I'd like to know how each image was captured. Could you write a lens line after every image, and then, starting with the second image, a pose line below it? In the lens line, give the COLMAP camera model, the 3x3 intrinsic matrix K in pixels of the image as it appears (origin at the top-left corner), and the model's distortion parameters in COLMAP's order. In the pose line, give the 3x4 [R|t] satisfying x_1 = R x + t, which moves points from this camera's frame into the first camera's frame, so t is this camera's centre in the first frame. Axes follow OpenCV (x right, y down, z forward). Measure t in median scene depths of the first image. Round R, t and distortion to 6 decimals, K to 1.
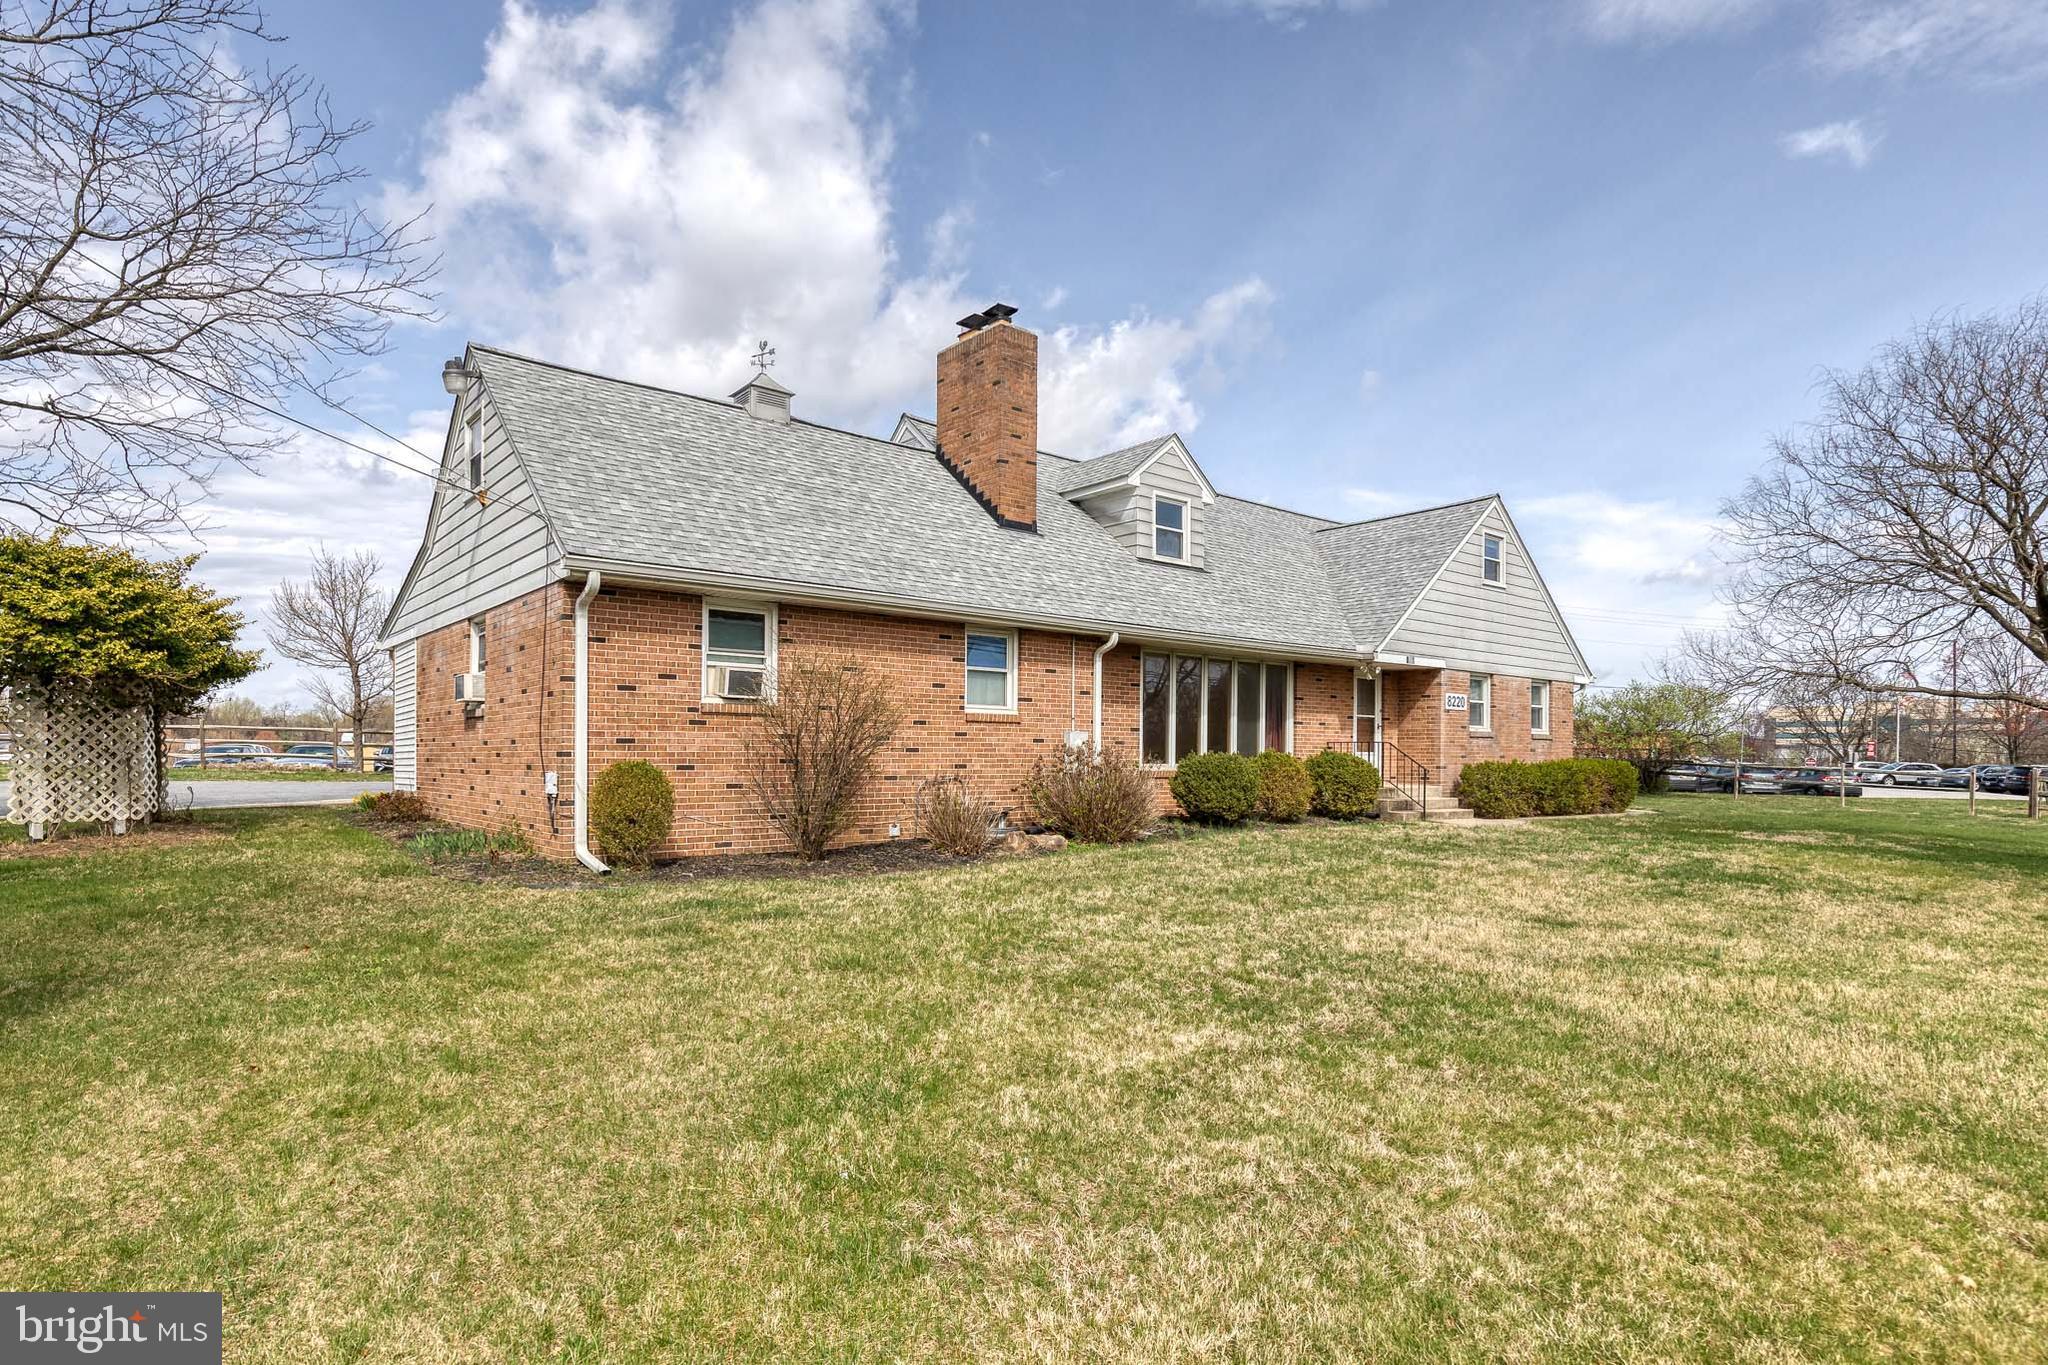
lens RADIAL K [[1095.8, 0, 1033.0], [0, 1095.8, 769.9], [0, 0, 1]] dist [-0.005872, -0.001638]
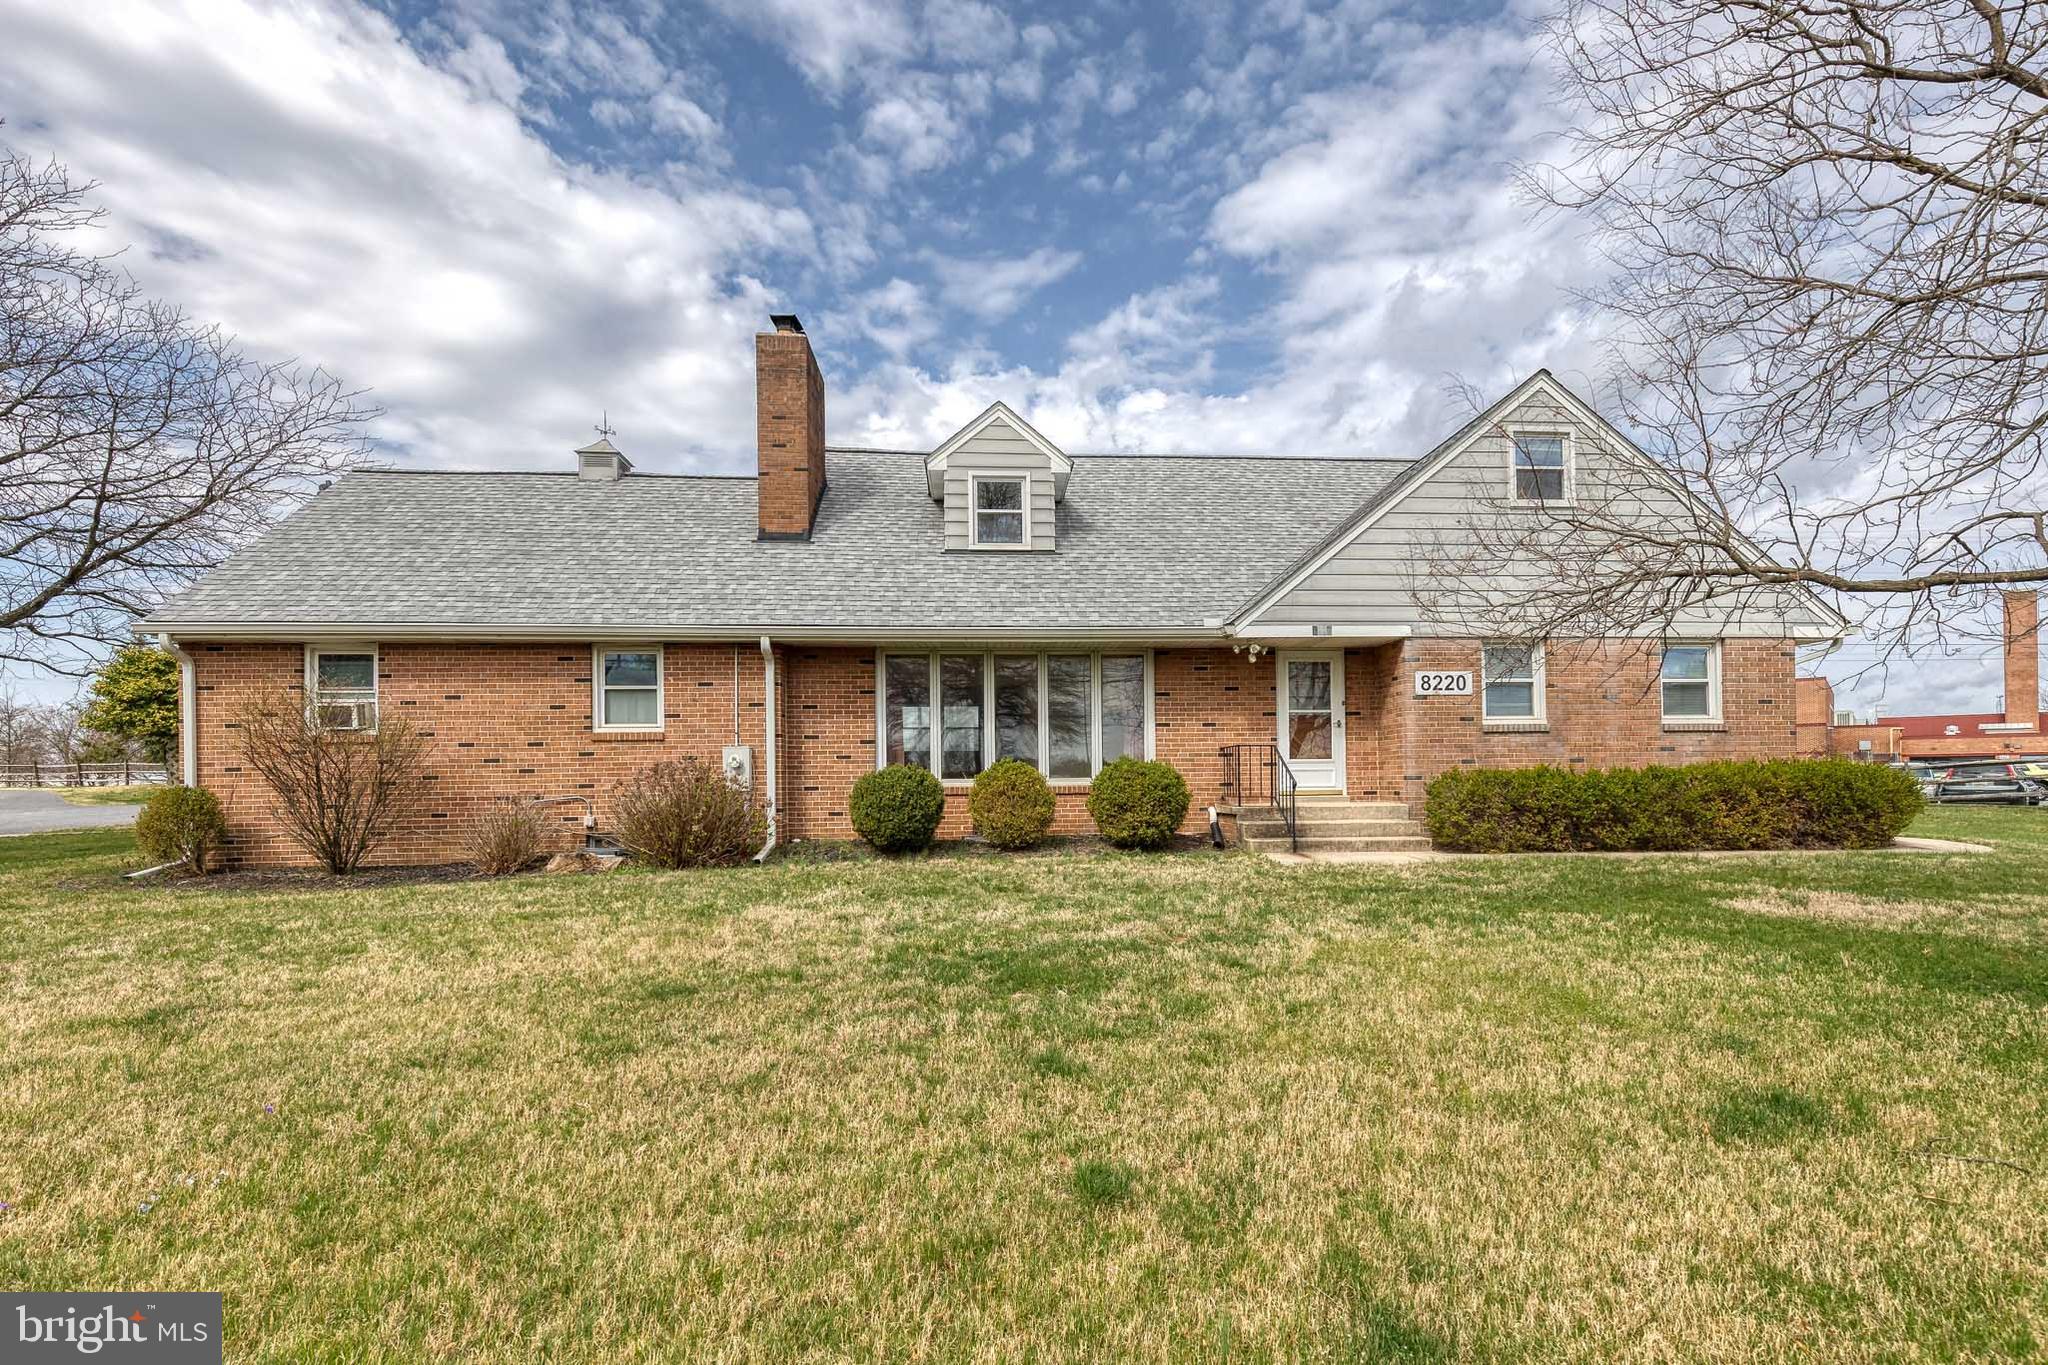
lens RADIAL K [[960.4, 0, 1029.6], [0, 960.4, 775.9], [0, 0, 1]] dist [0.002303, 0.000345]
pose [[0.813066, -0.019152, -0.581856, 0.627480], [0.009960, 0.999770, -0.018989, 0.006825], [0.582086, 0.009644, 0.813070, 0.418661]]
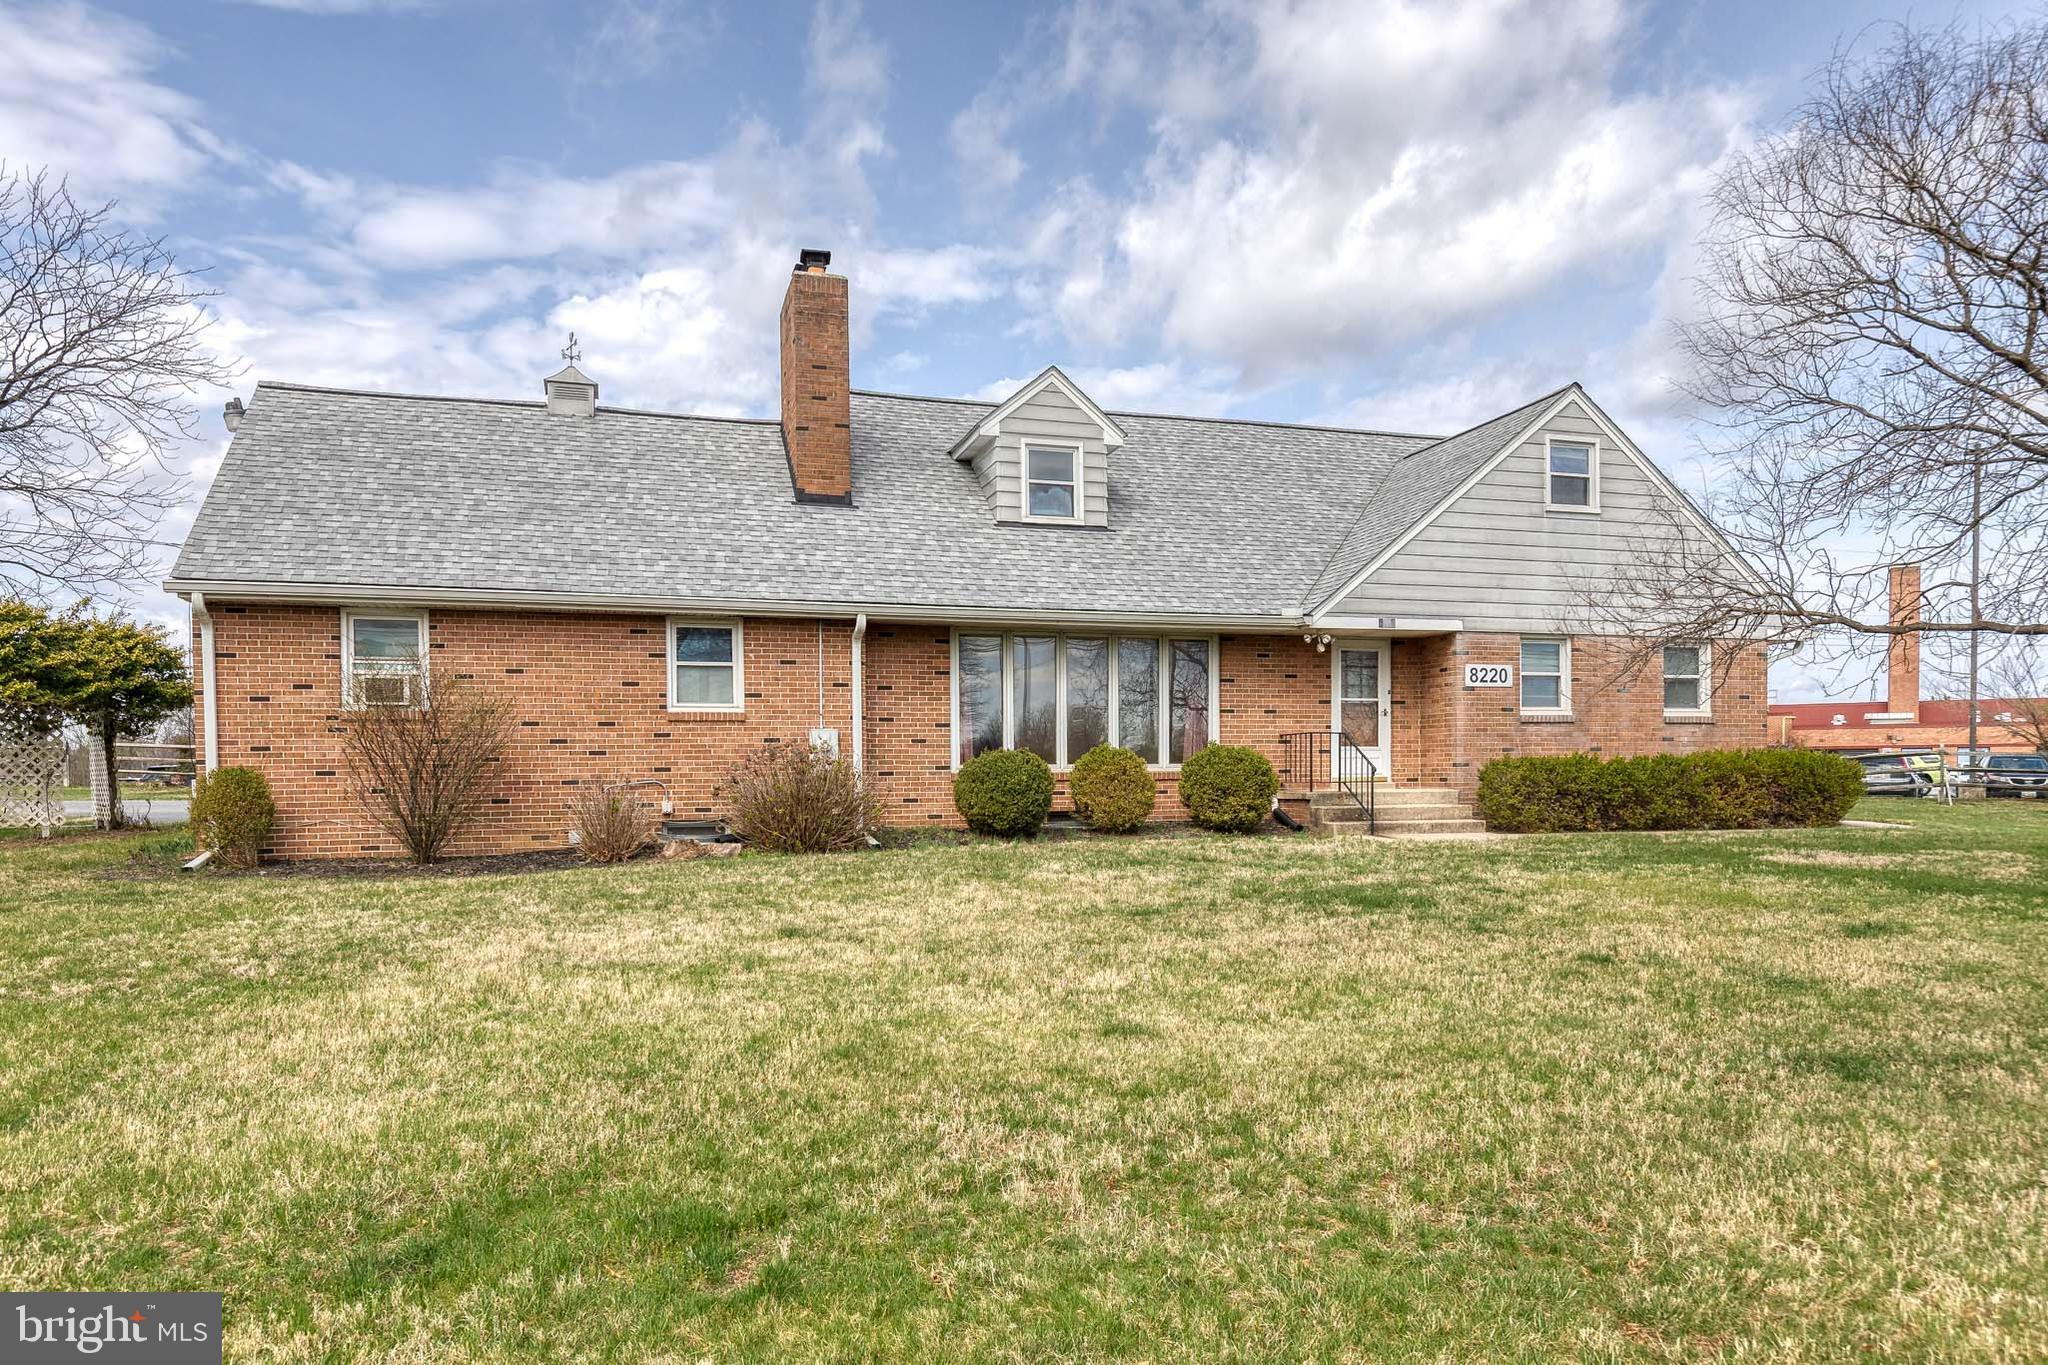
lens RADIAL K [[1343.8, 0, 1023.5], [0, 1343.8, 821.2], [0, 0, 1]] dist [-0.000158, 0.001926]
pose [[0.922948, -0.001427, -0.384922, 0.531171], [0.010751, 0.999699, 0.022073, 0.015087], [0.384774, -0.024511, 0.922685, 0.048252]]
